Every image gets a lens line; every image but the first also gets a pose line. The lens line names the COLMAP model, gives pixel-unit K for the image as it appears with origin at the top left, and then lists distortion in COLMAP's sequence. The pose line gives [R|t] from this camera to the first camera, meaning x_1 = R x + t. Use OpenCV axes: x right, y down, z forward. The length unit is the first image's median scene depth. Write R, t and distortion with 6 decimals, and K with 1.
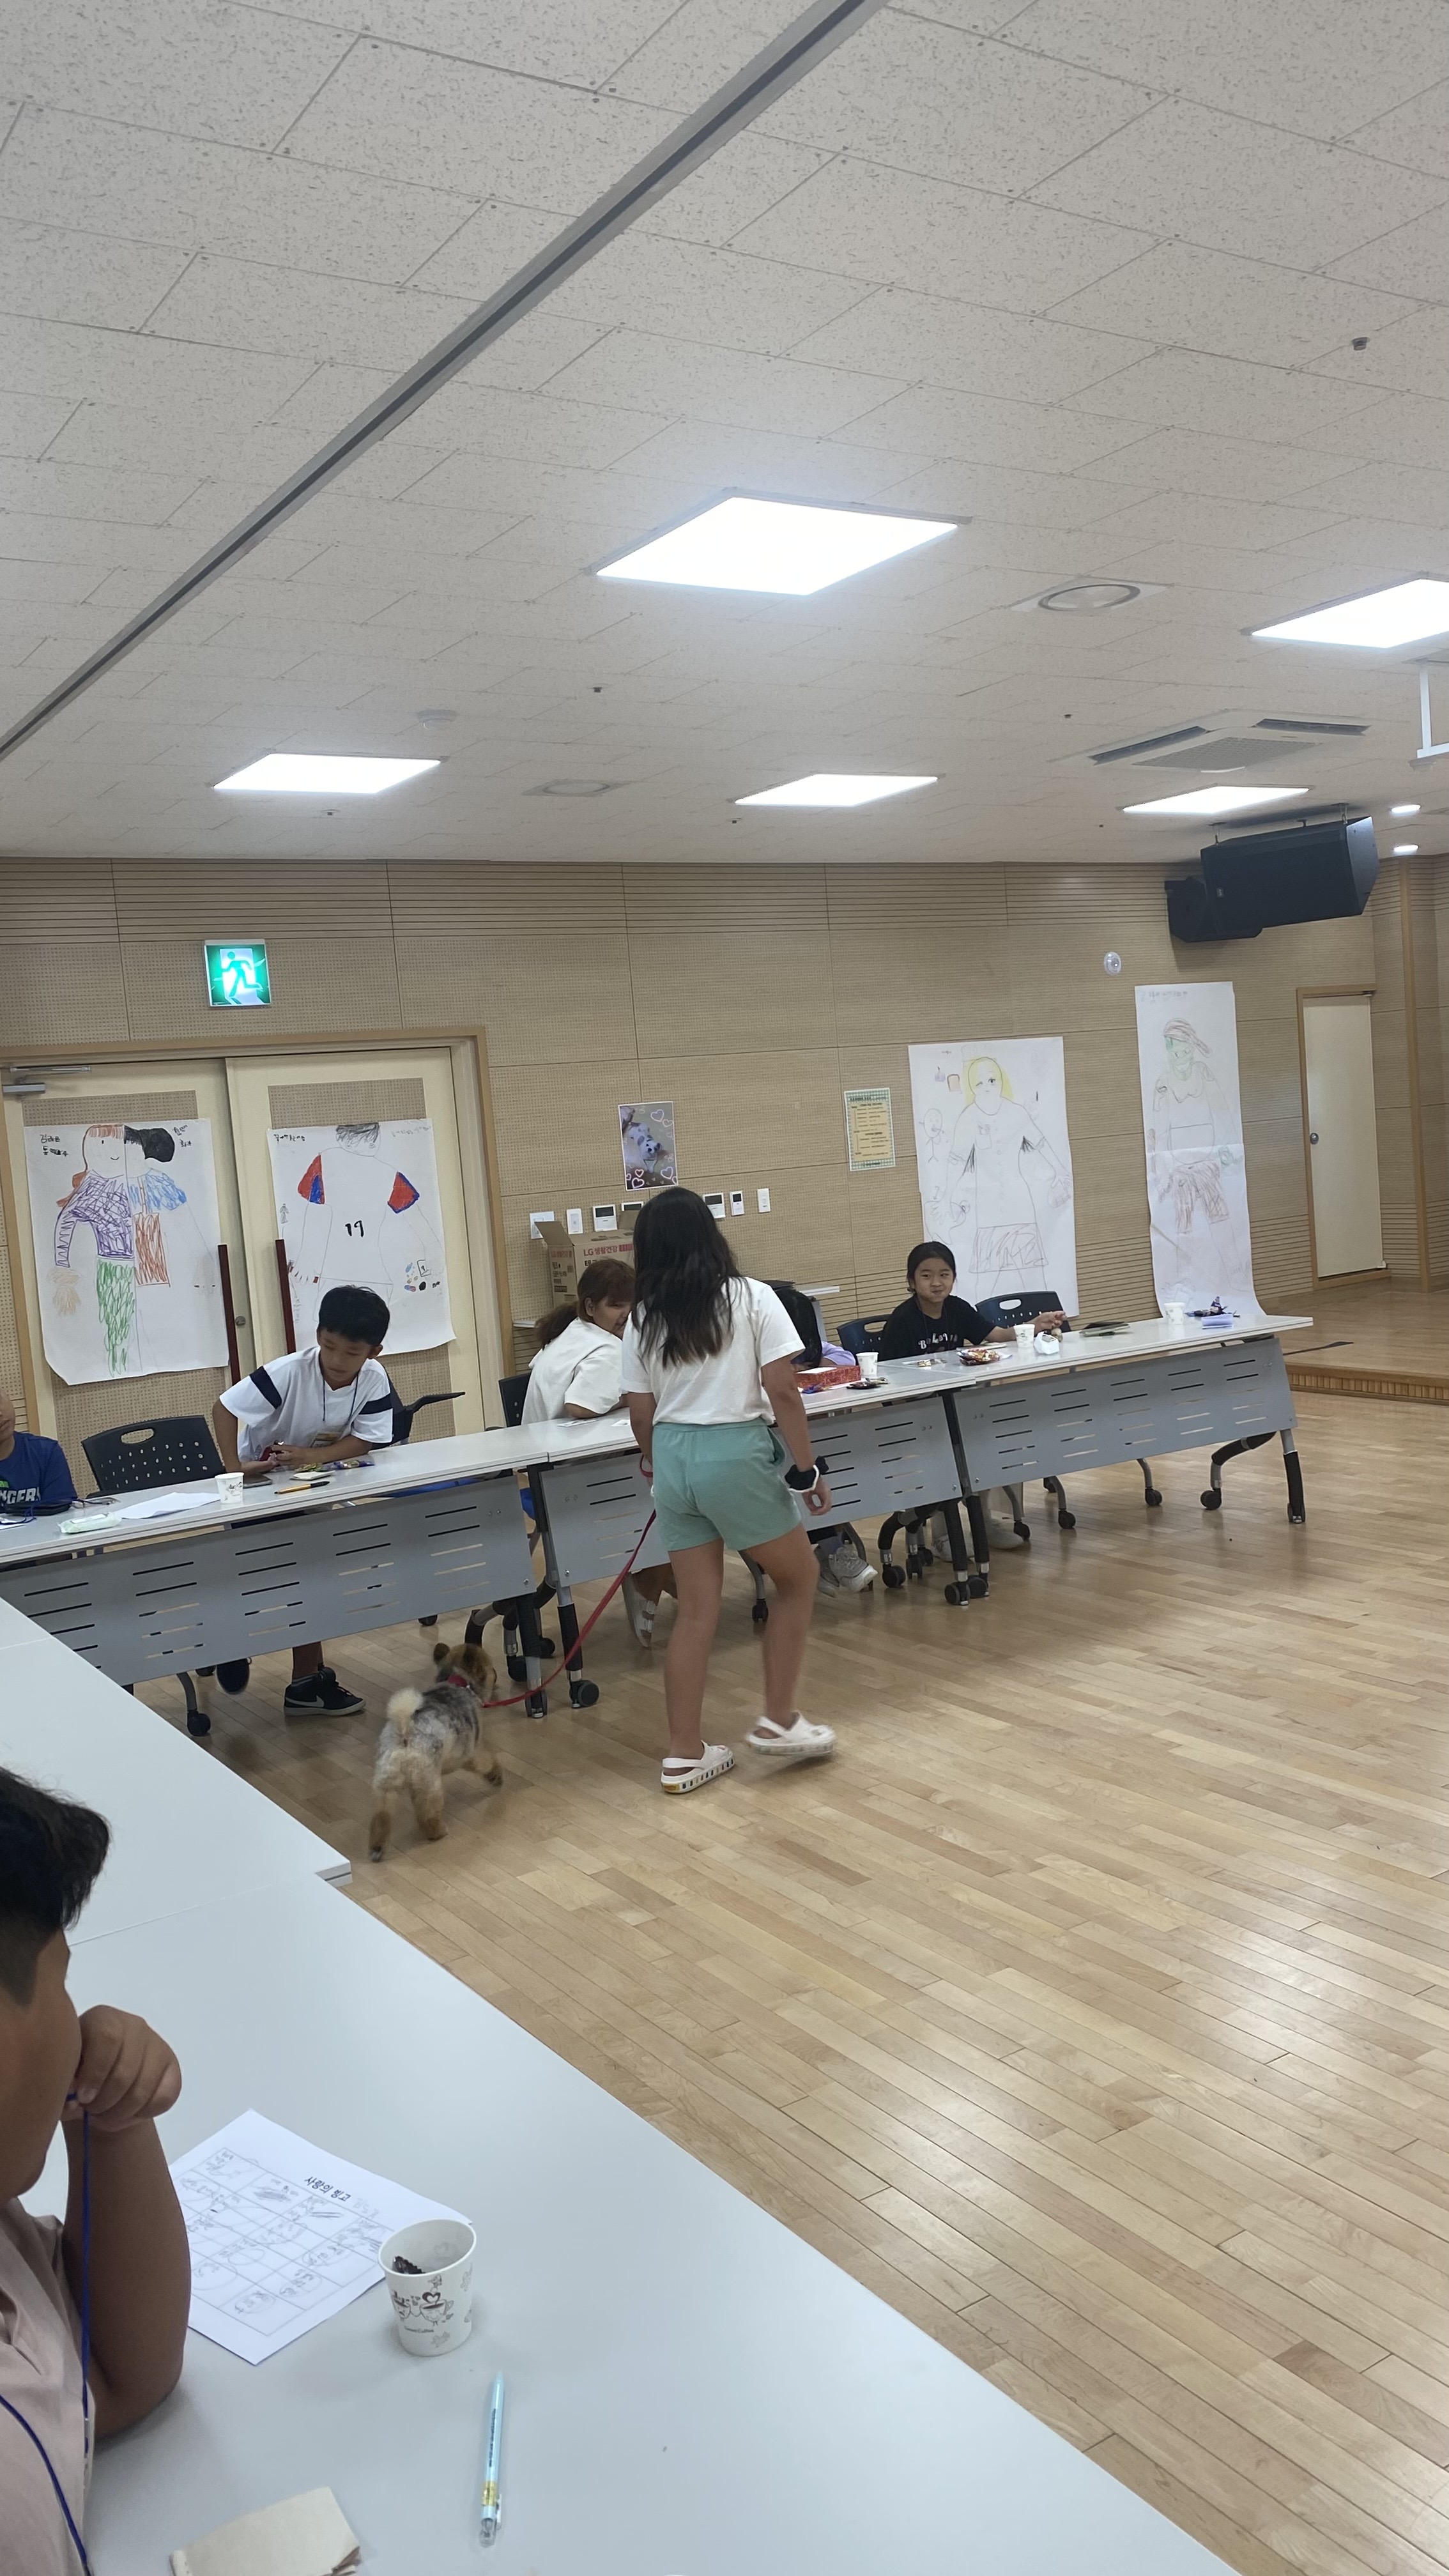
lens RADIAL K [[1957.6, 0, 757.6], [0, 1957.6, 1276.6], [0, 0, 1]] dist [0.058545, -0.092164]
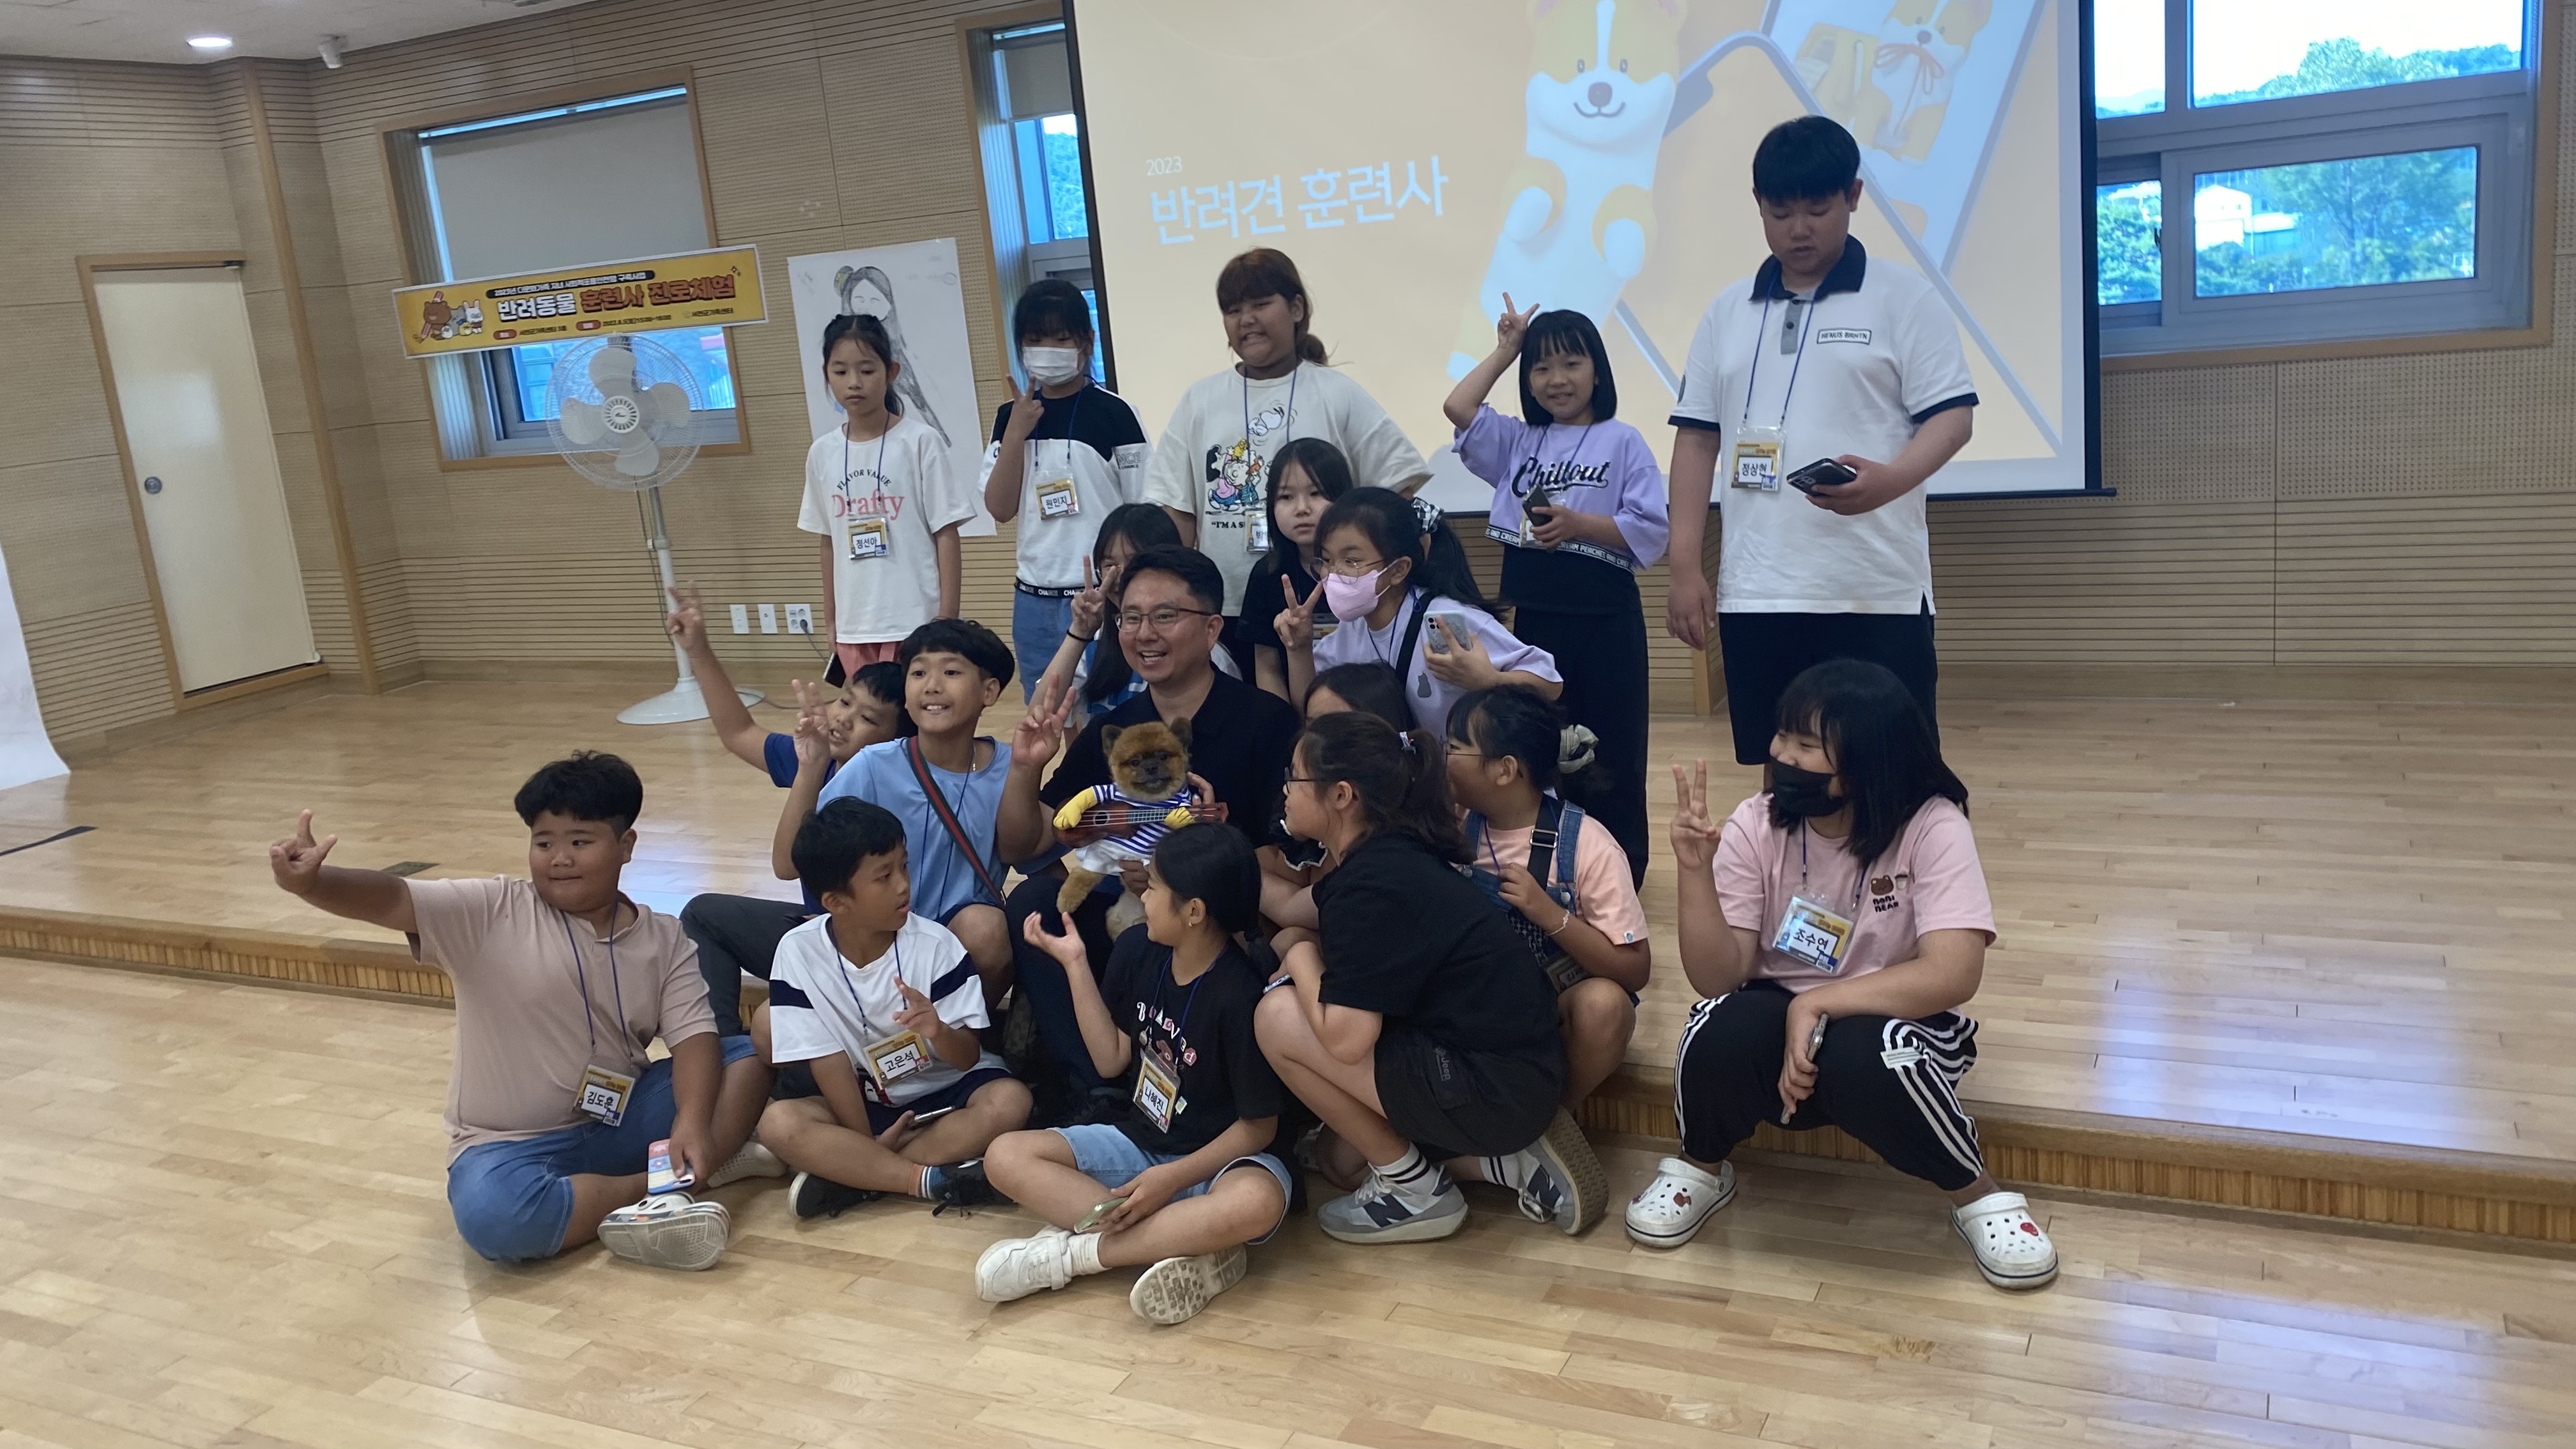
lens RADIAL K [[1957.6, 0, 1305.8], [0, 1957.6, 705.9], [0, 0, 1]] dist [0.058545, -0.092164]
pose [[0.865747, -0.108150, 0.488658, 0.338002], [0.067735, 0.992709, 0.099702, -0.042962], [-0.495877, -0.053217, 0.866760, 0.265387]]
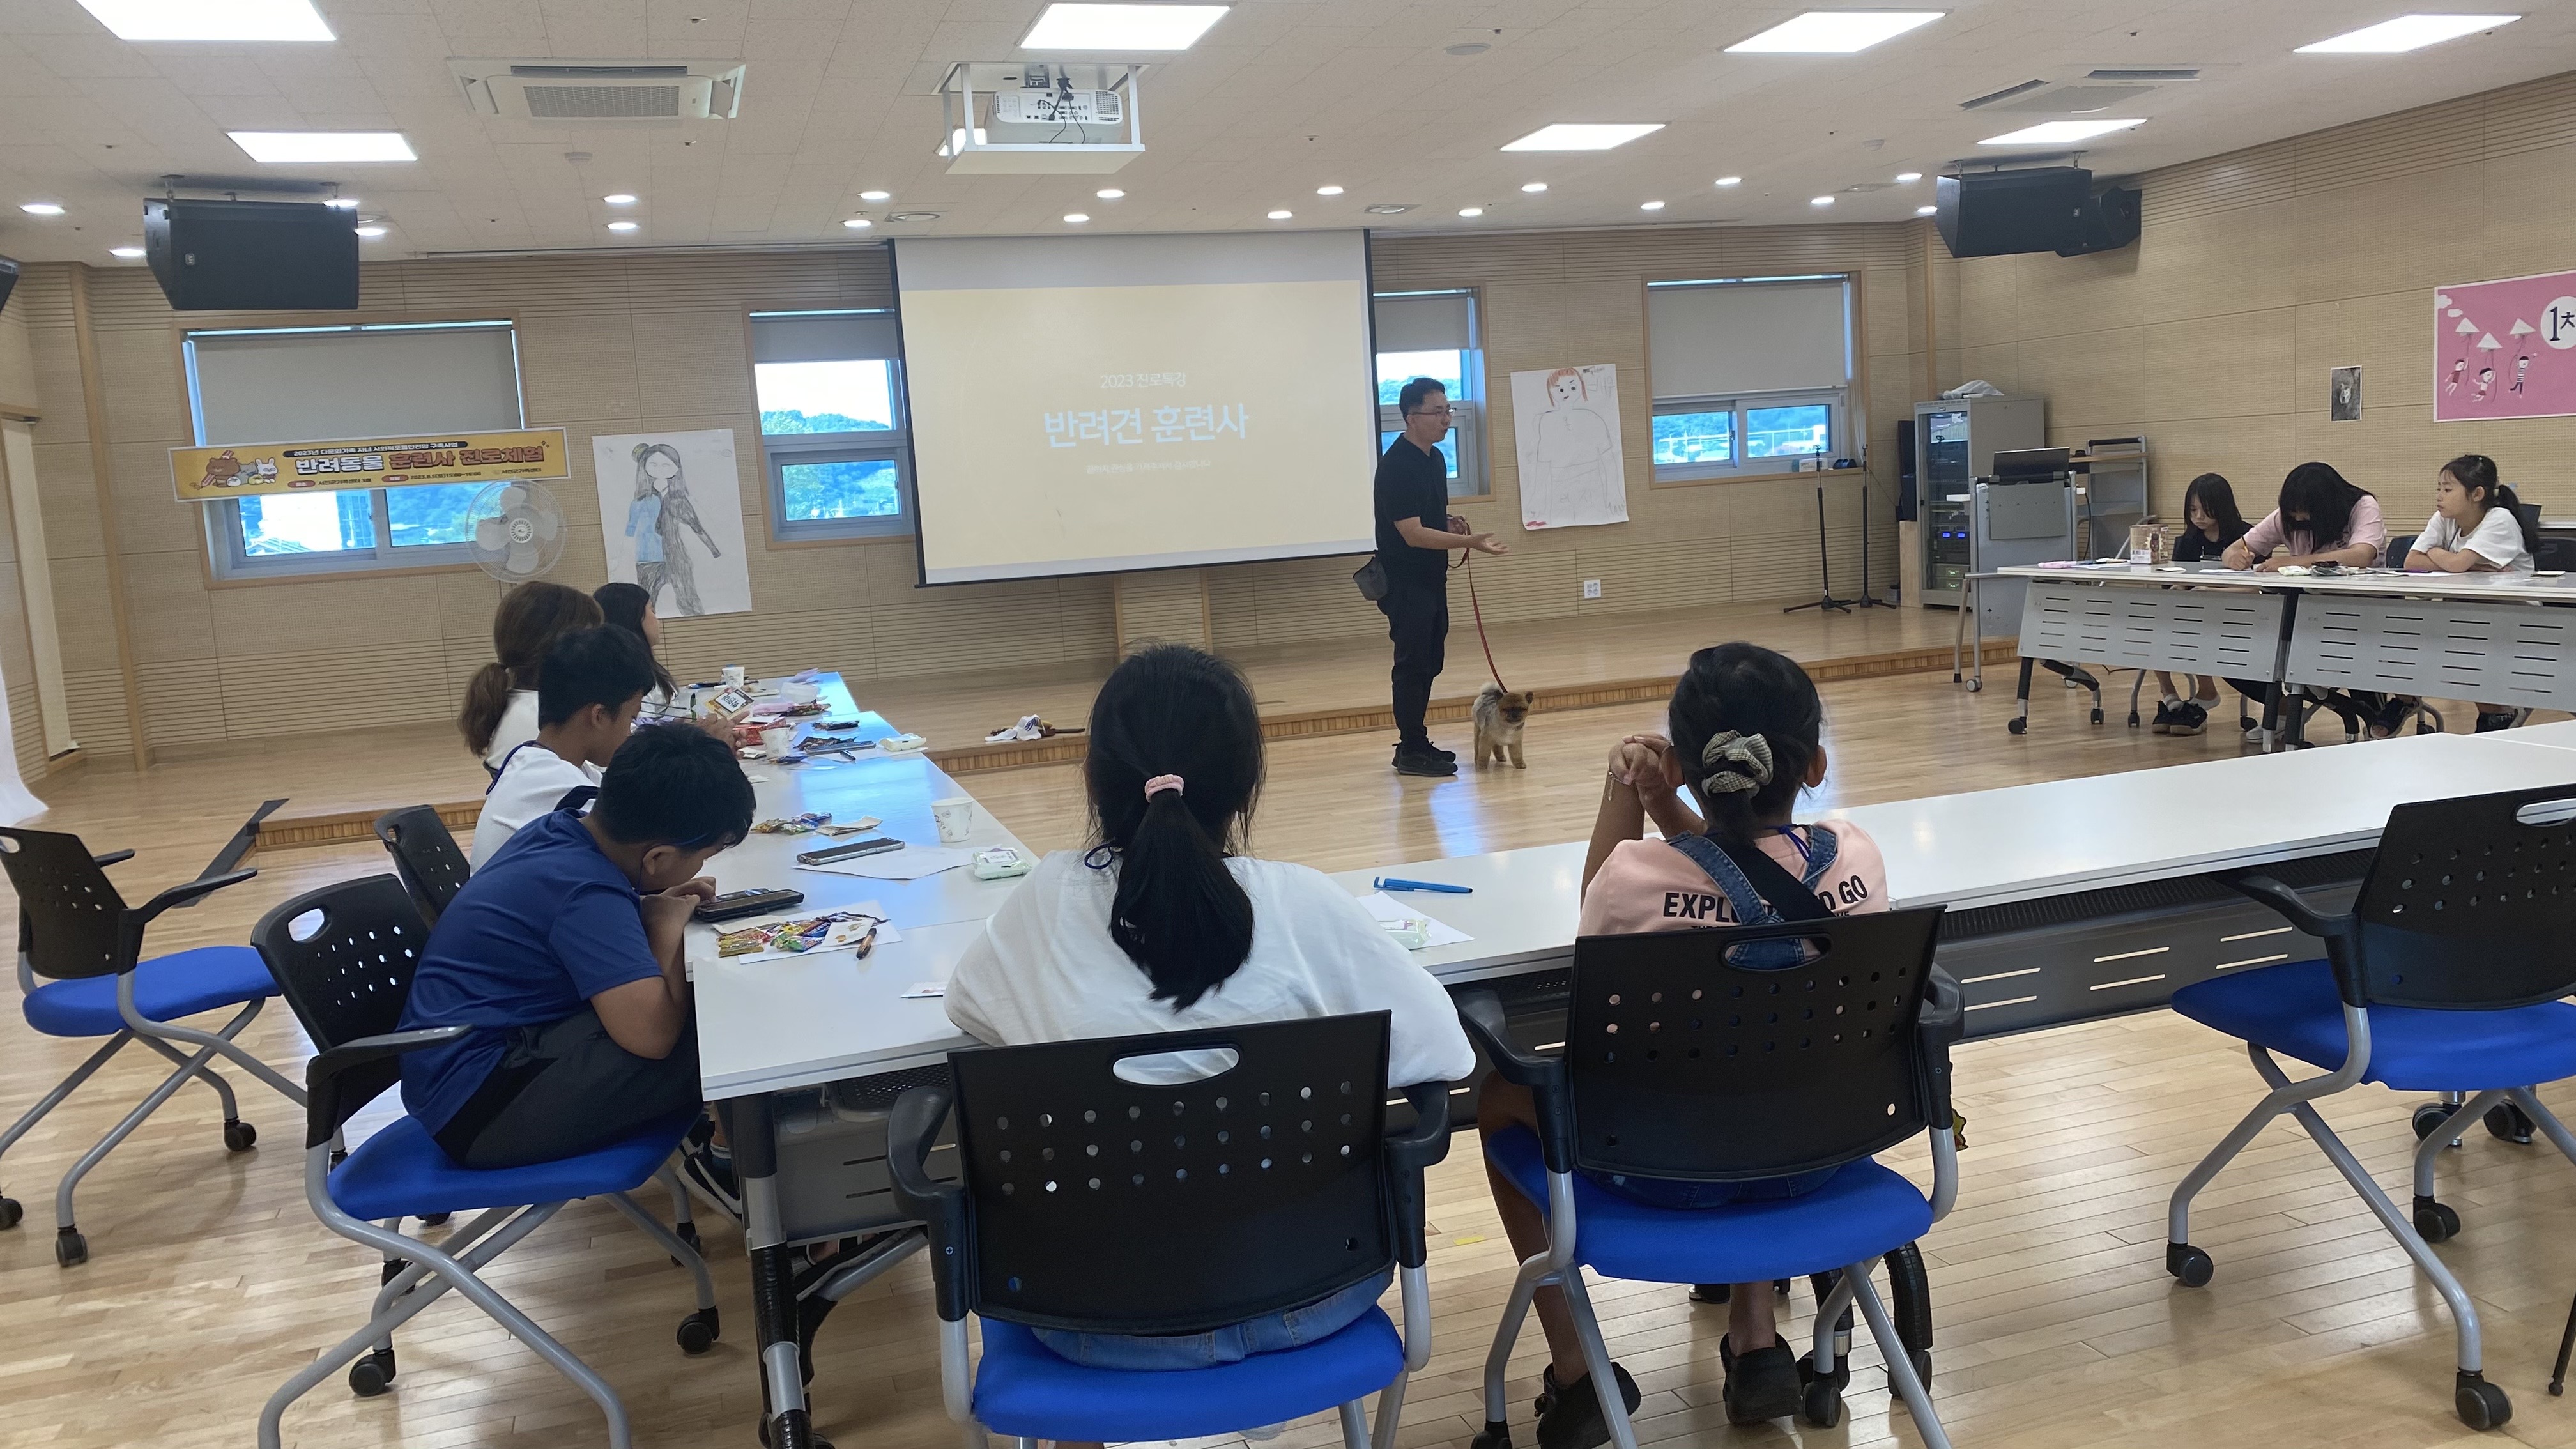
lens RADIAL K [[1957.6, 0, 1313.3], [0, 1957.6, 706.7], [0, 0, 1]] dist [0.058545, -0.092164]
pose [[0.258335, -0.050325, 0.964744, -0.434606], [0.125180, 0.991967, 0.018225, 0.034907], [-0.957911, 0.116058, 0.262559, 0.332186]]
